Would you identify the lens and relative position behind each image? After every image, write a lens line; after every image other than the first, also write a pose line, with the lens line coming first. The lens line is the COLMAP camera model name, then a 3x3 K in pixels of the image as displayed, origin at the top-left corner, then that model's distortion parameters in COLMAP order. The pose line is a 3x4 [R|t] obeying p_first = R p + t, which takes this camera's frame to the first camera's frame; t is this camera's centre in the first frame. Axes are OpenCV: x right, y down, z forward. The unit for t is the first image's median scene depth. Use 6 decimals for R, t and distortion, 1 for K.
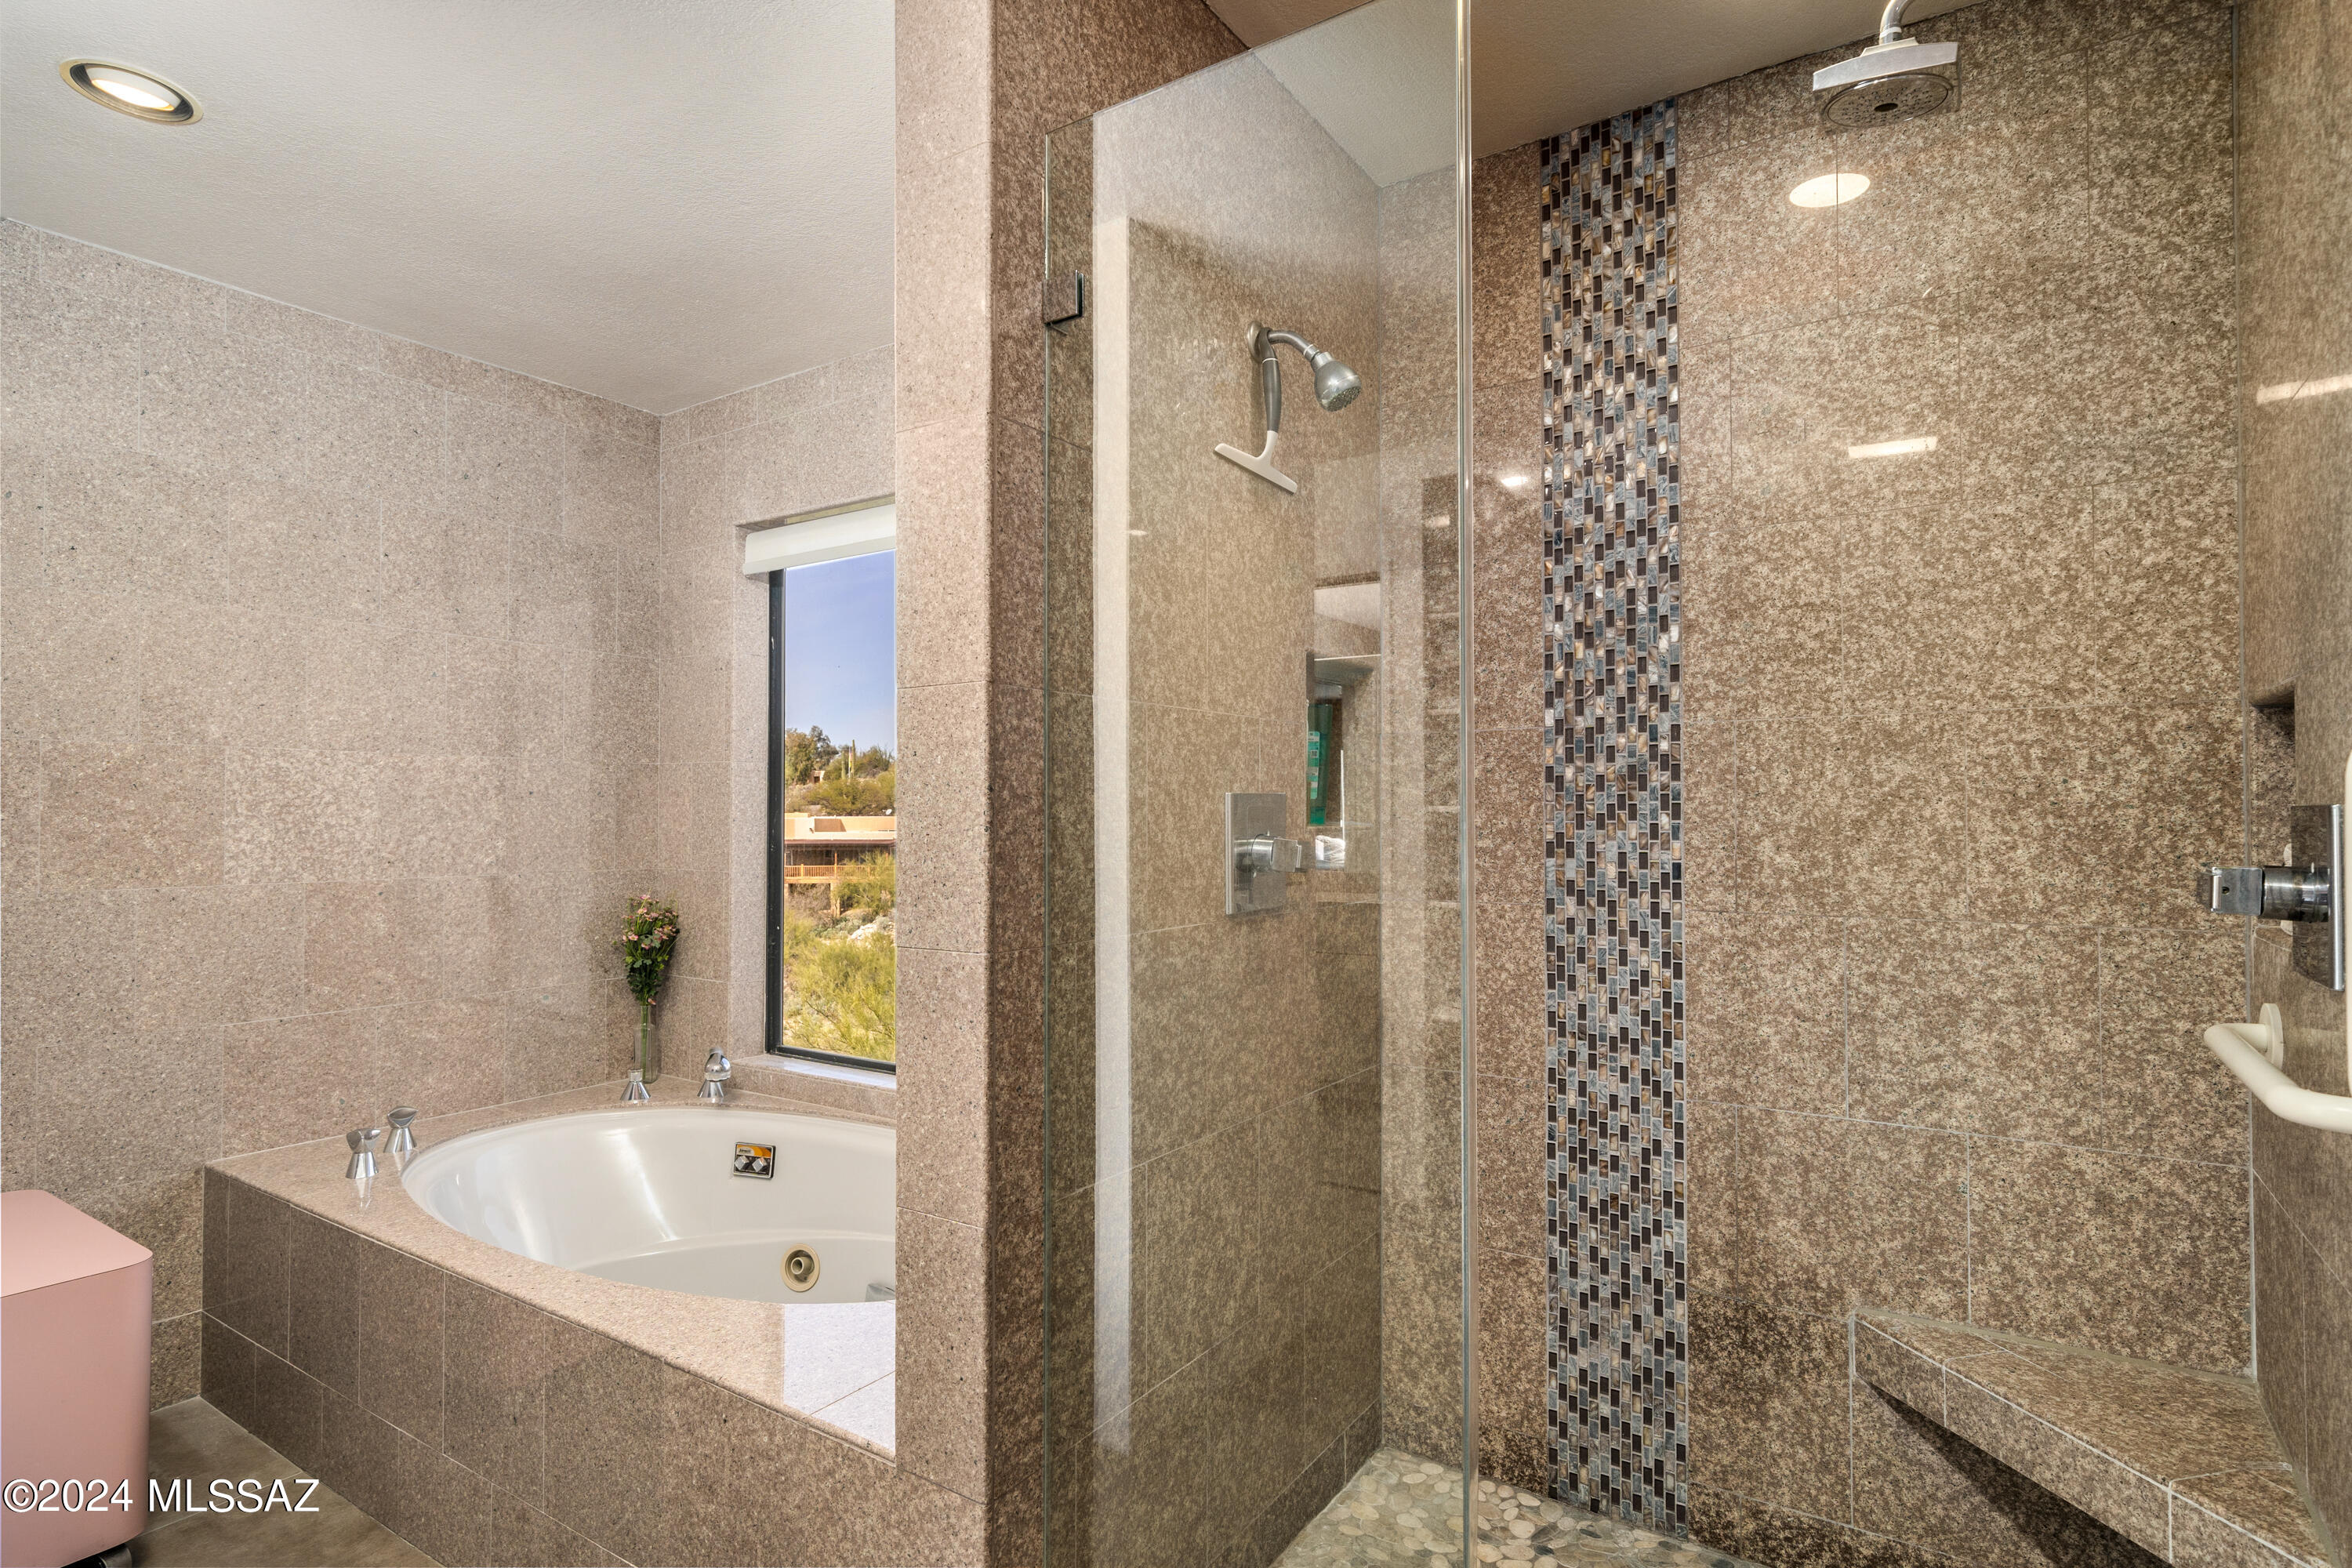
lens RADIAL K [[1205.1, 0, 1175.1], [0, 1205.1, 786.2], [0, 0, 1]] dist [0.004336, -0.001117]
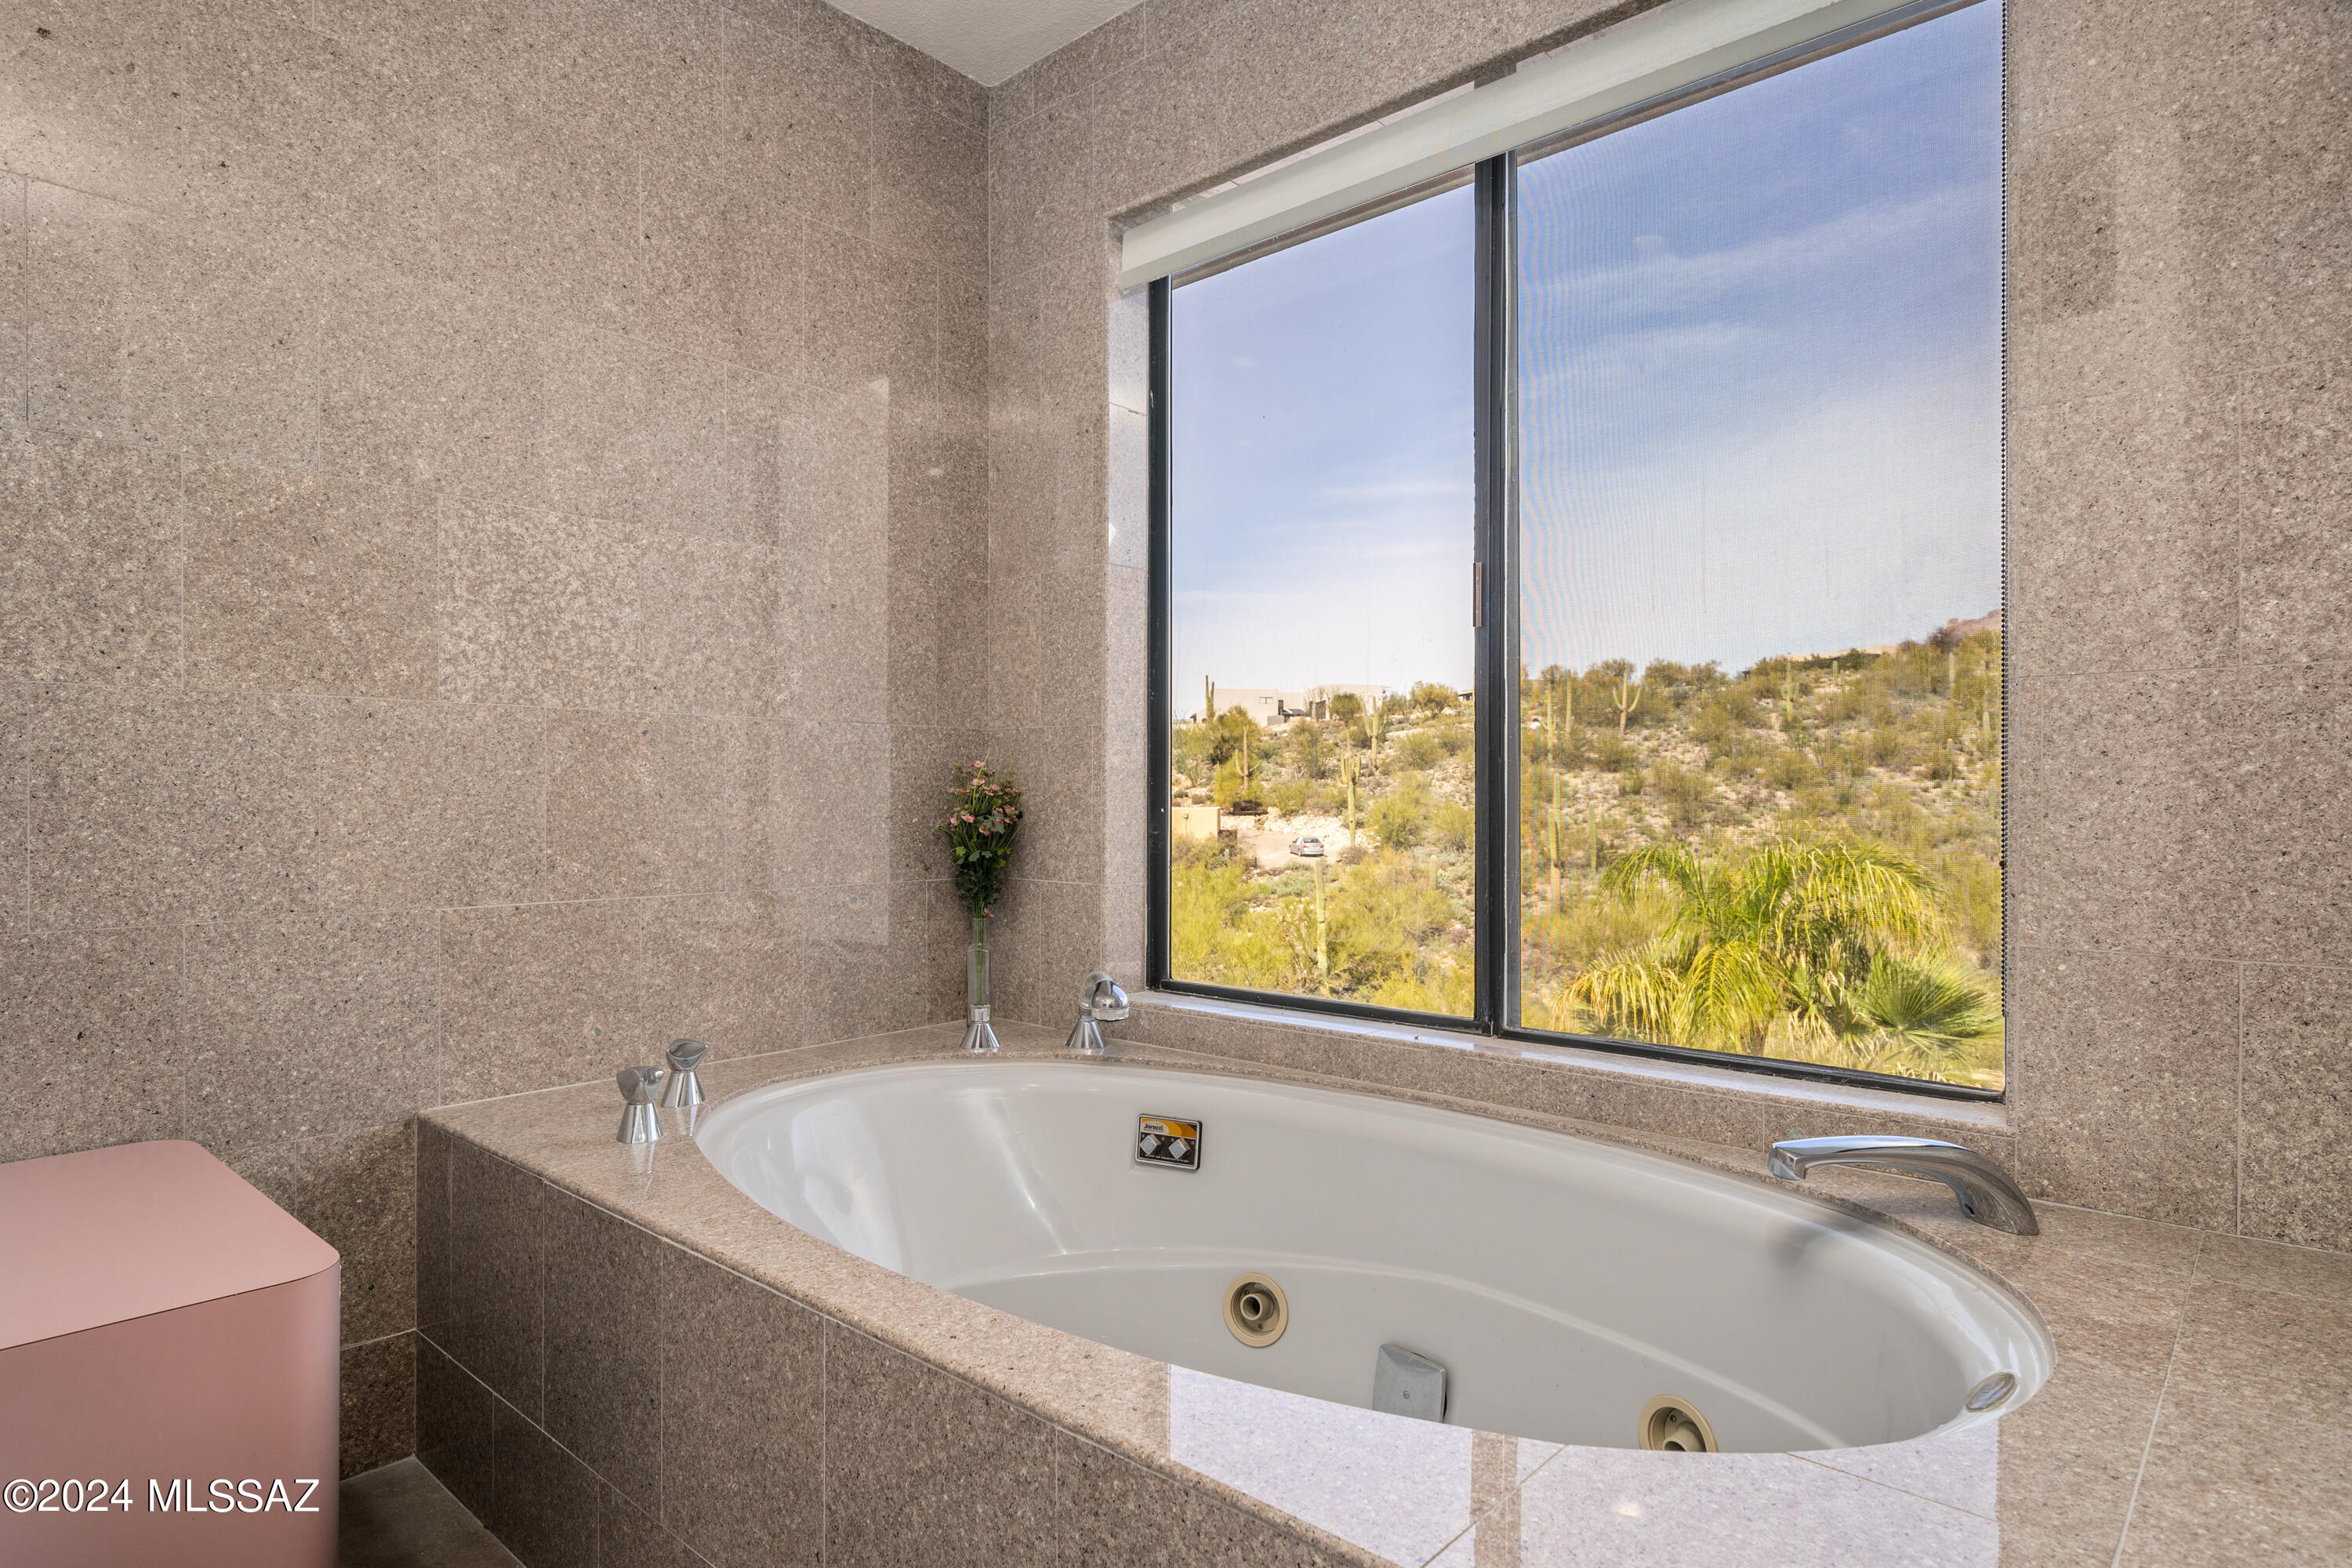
lens RADIAL K [[1288.1, 0, 1176.0], [0, 1288.1, 787.8], [0, 0, 1]] dist [0.003361, -0.000226]
pose [[0.990347, 0.001134, -0.138604, -0.270795], [0.001251, 0.999853, 0.017120, 0.113502], [0.138603, -0.017128, 0.990200, 0.332366]]
